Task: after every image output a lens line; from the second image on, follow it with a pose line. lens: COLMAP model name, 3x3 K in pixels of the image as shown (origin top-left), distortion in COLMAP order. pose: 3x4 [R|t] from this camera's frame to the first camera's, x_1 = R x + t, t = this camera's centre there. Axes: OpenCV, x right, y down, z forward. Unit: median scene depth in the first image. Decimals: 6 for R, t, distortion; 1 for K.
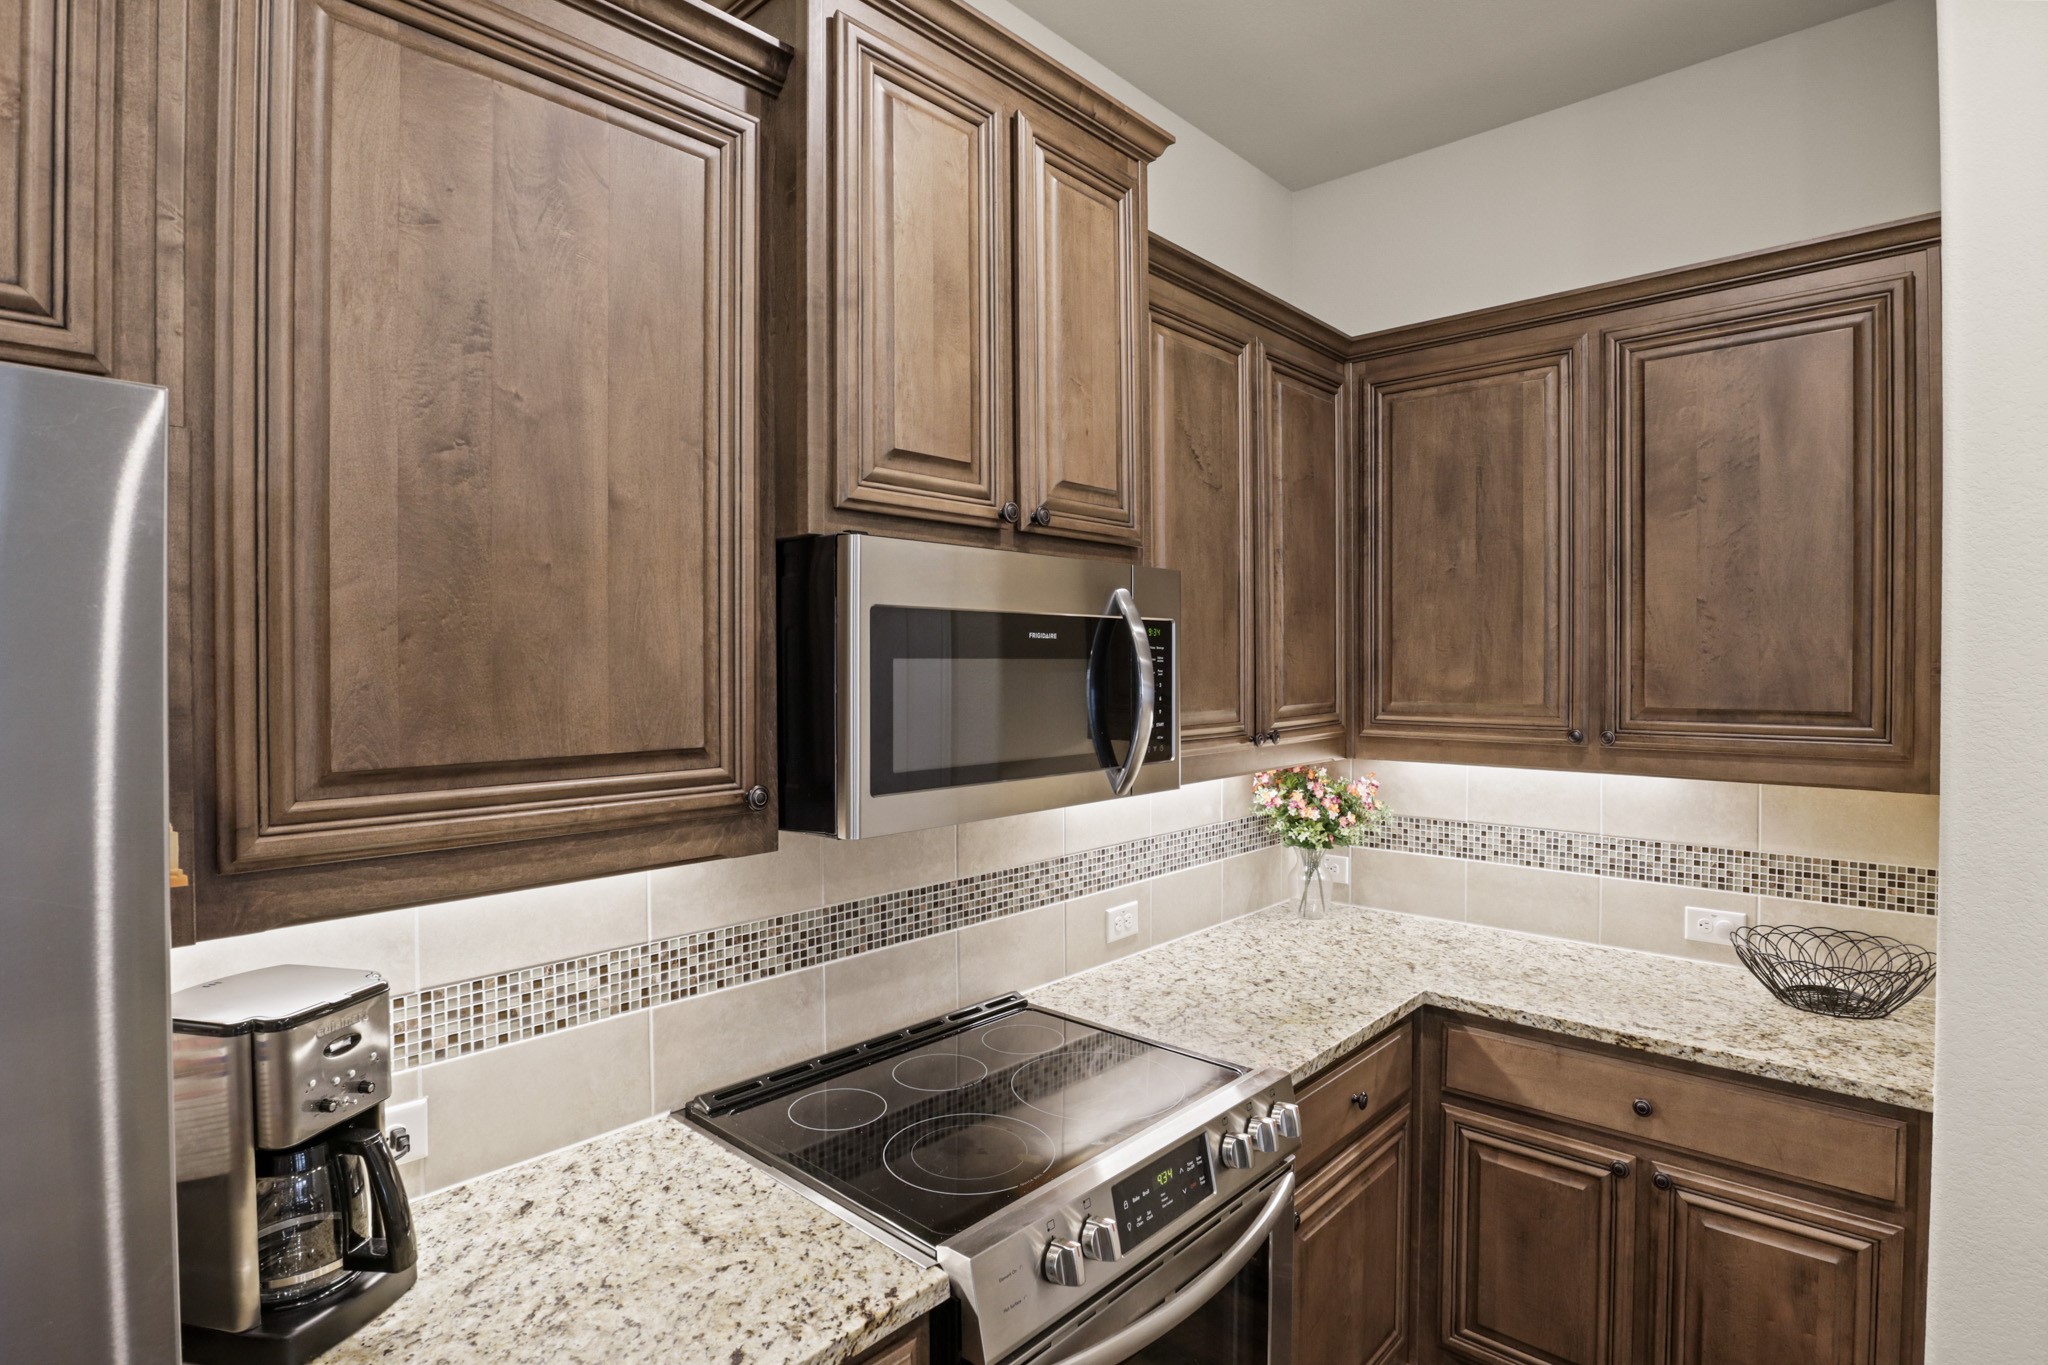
lens RADIAL K [[1052.1, 0, 1005.6], [0, 1052.1, 673.5], [0, 0, 1]] dist [-0.047637, 0.016255]
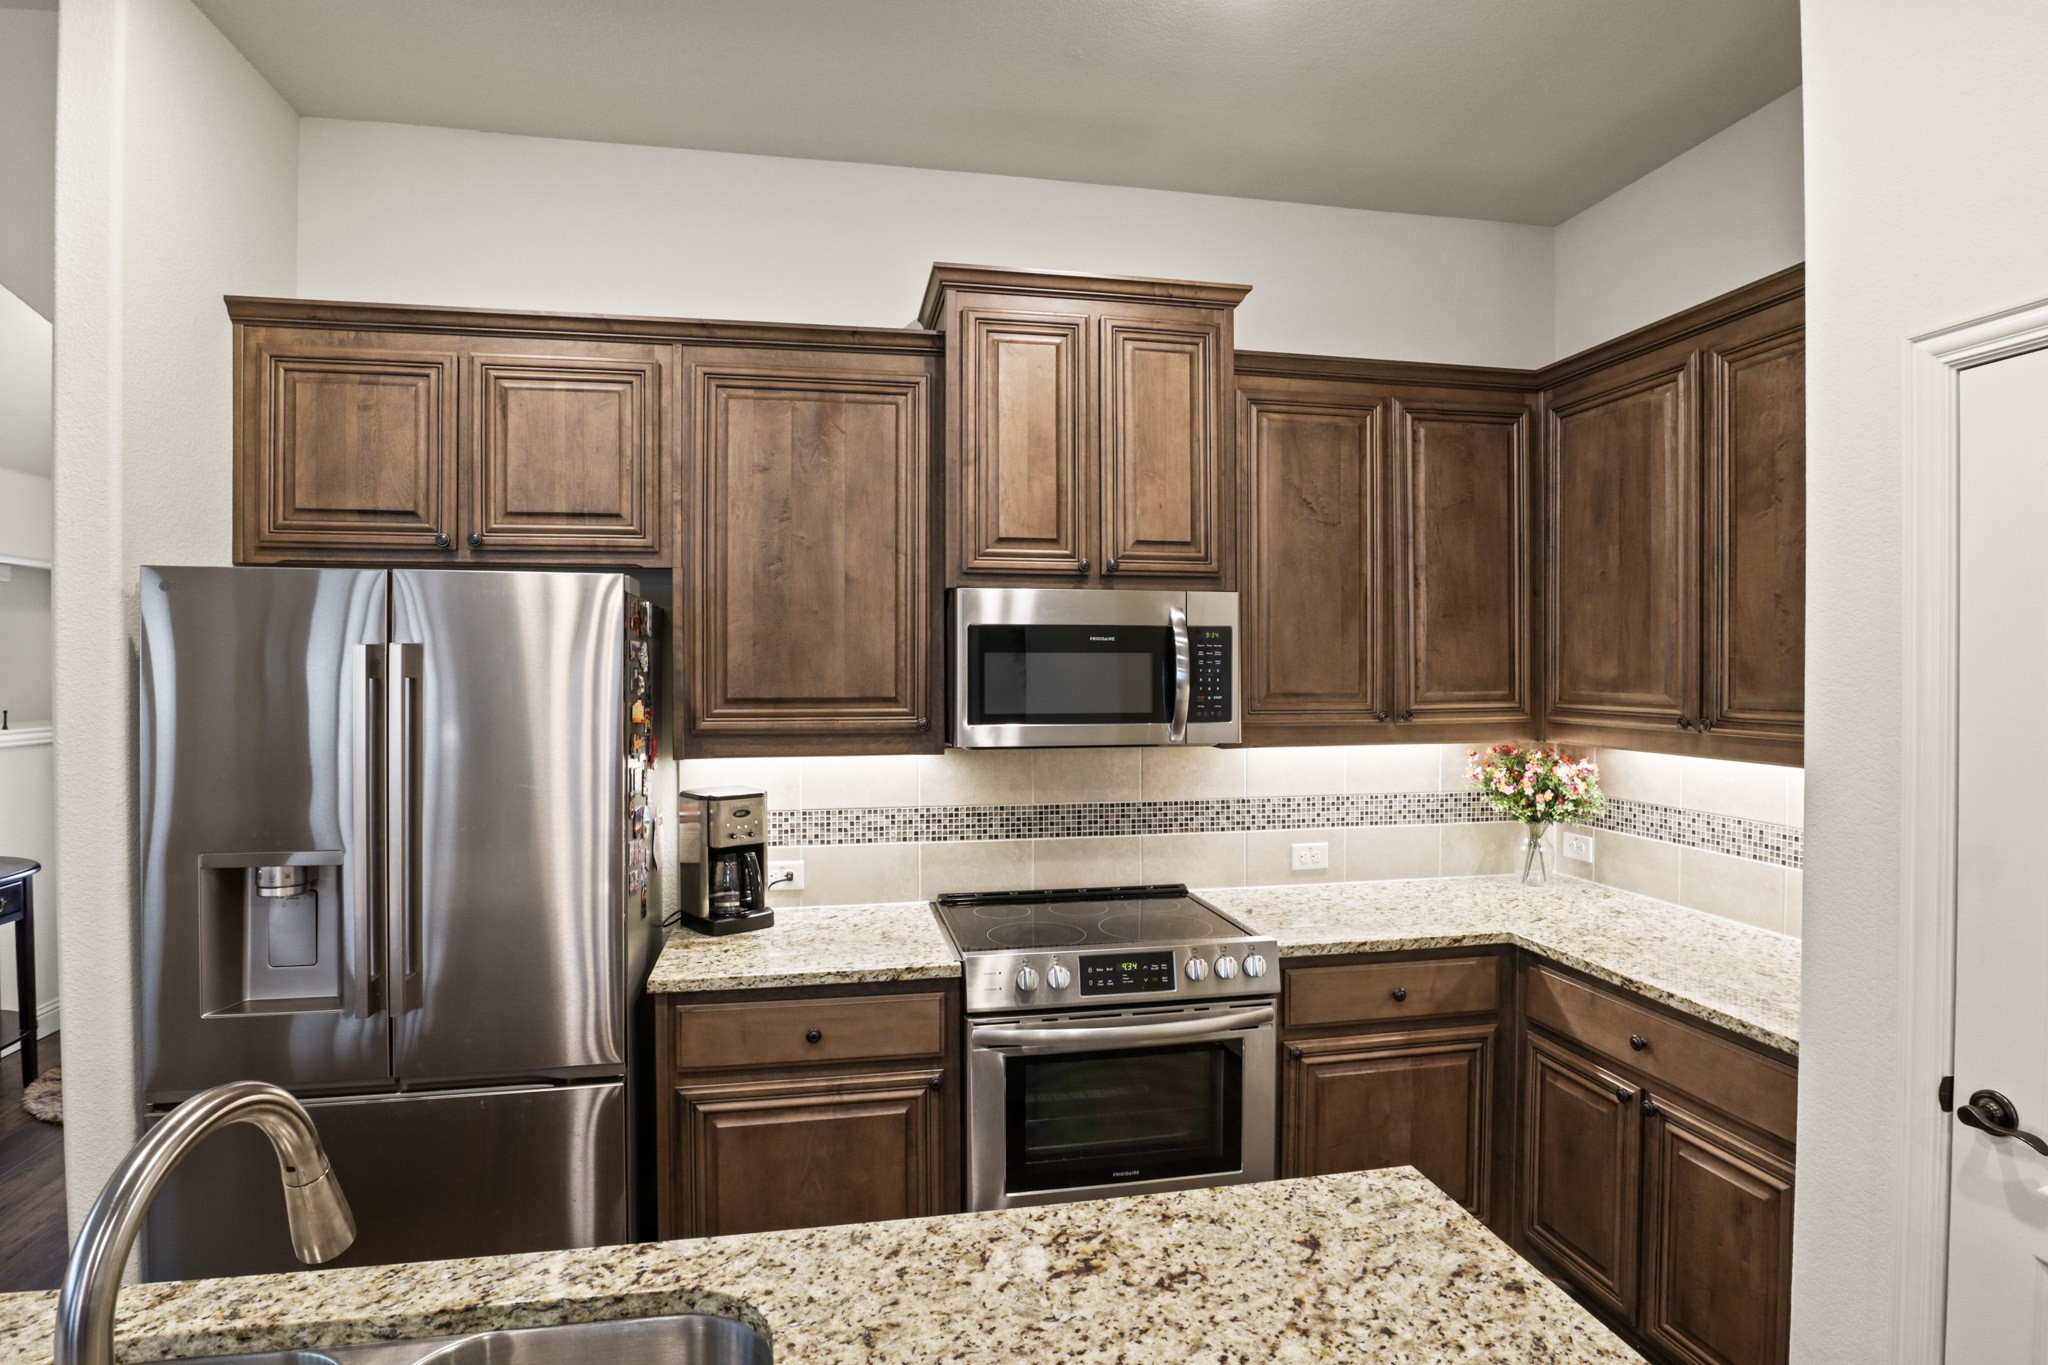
lens RADIAL K [[1052.1, 0, 1005.6], [0, 1052.1, 673.5], [0, 0, 1]] dist [-0.047637, 0.016255]
pose [[0.804364, 0.005540, -0.594112, 0.755766], [-0.007047, 0.999975, -0.000216, 0.016780], [0.594096, 0.004360, 0.804383, -0.350502]]
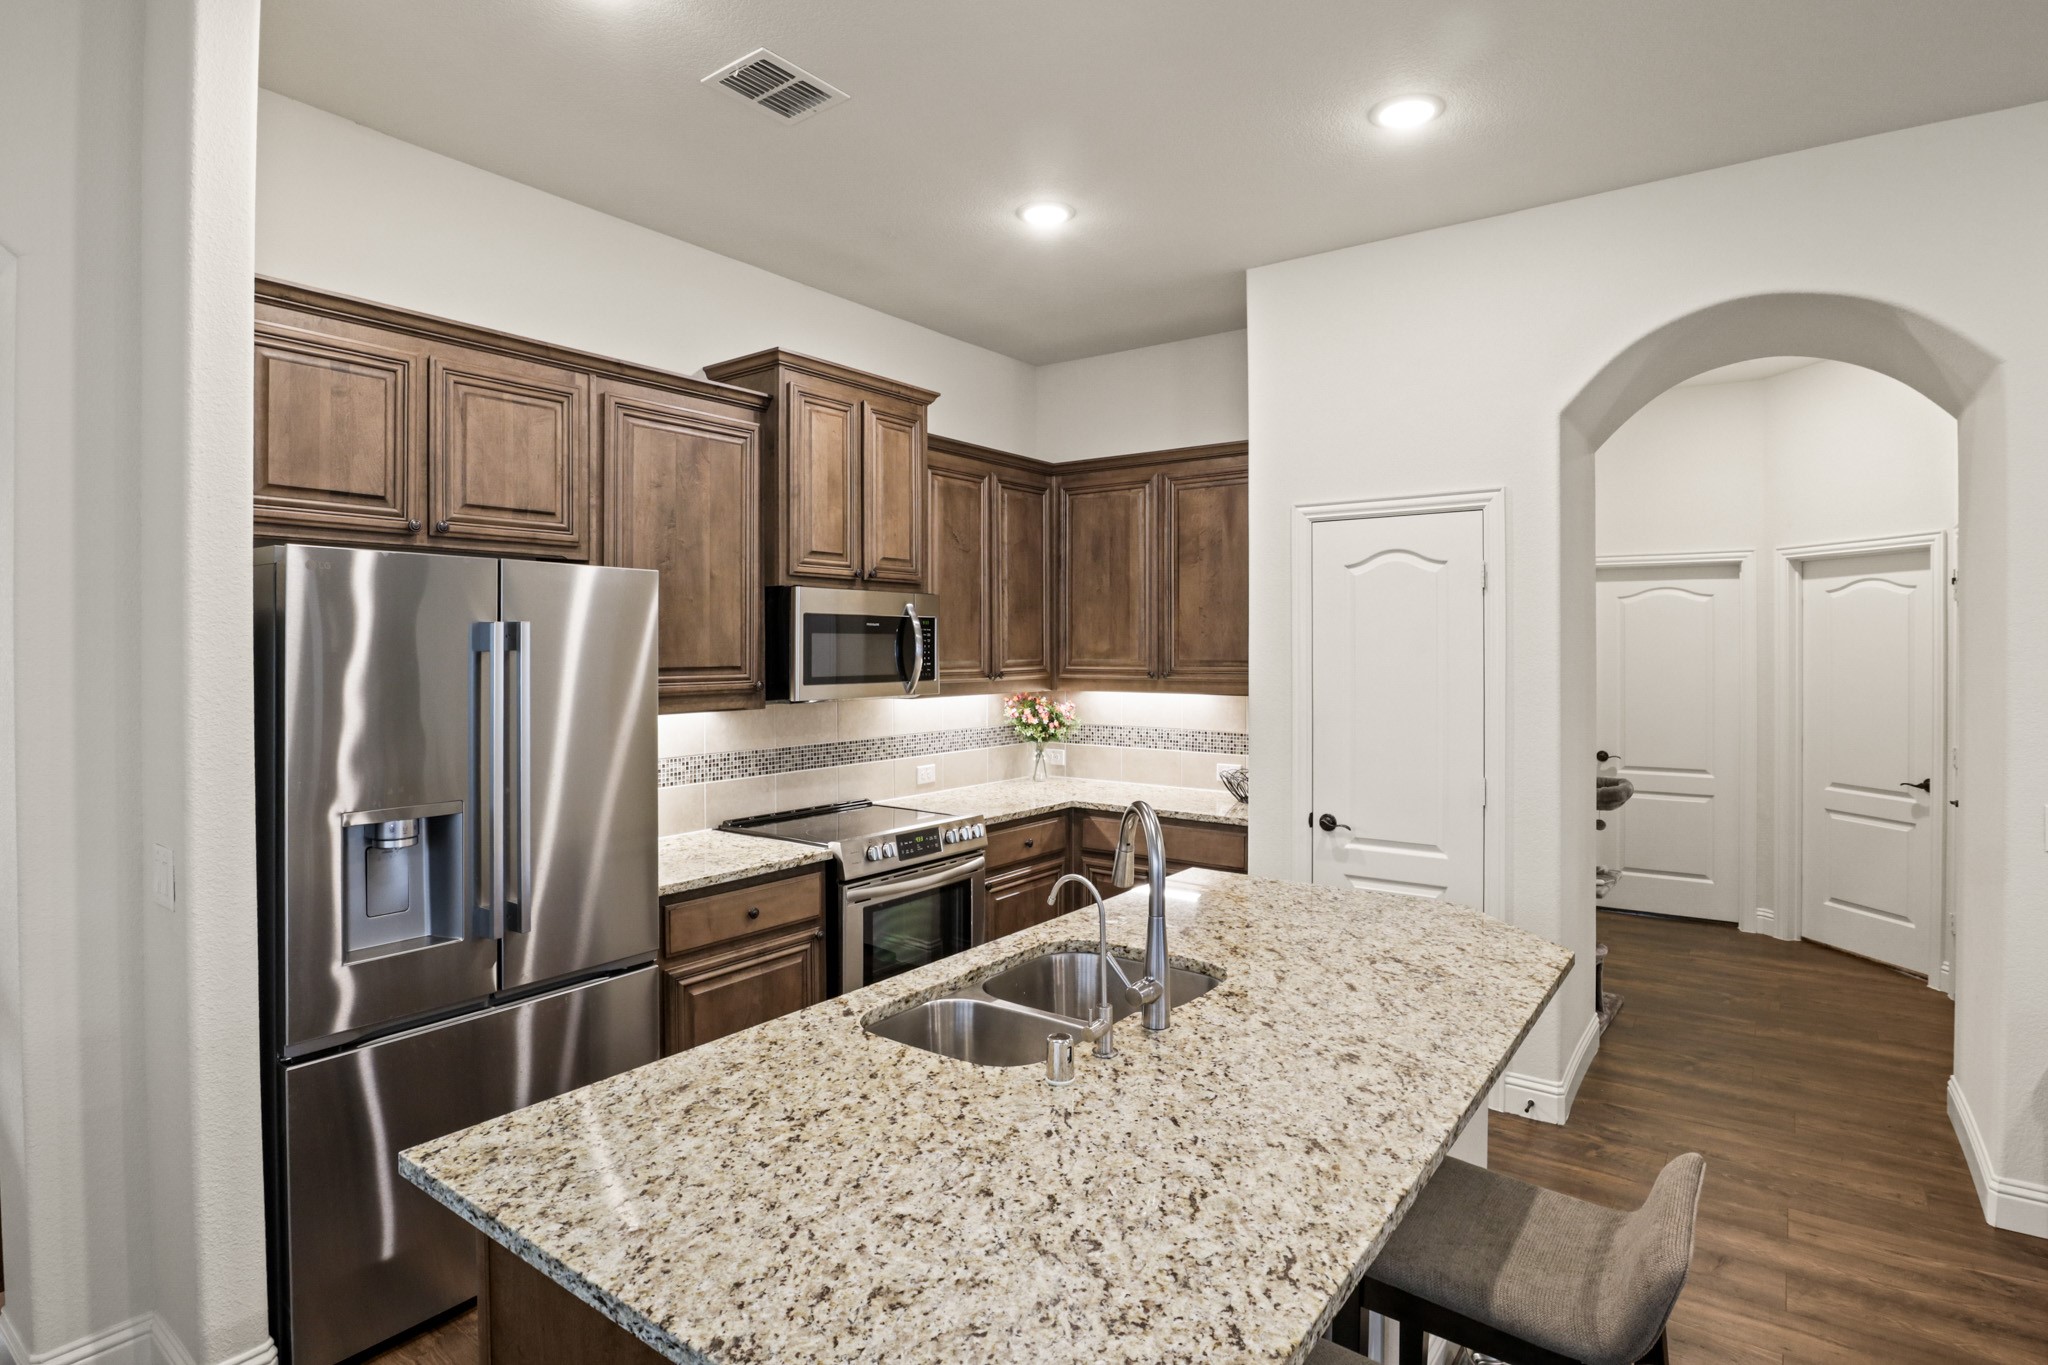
lens RADIAL K [[1077.5, 0, 1021.5], [0, 1077.5, 644.5], [0, 0, 1]] dist [-0.048236, 0.018298]
pose [[0.993159, 0.001649, 0.116756, 0.072117], [-0.000169, 0.999920, -0.012678, 0.034889], [-0.116767, 0.012572, 0.993080, -1.254805]]
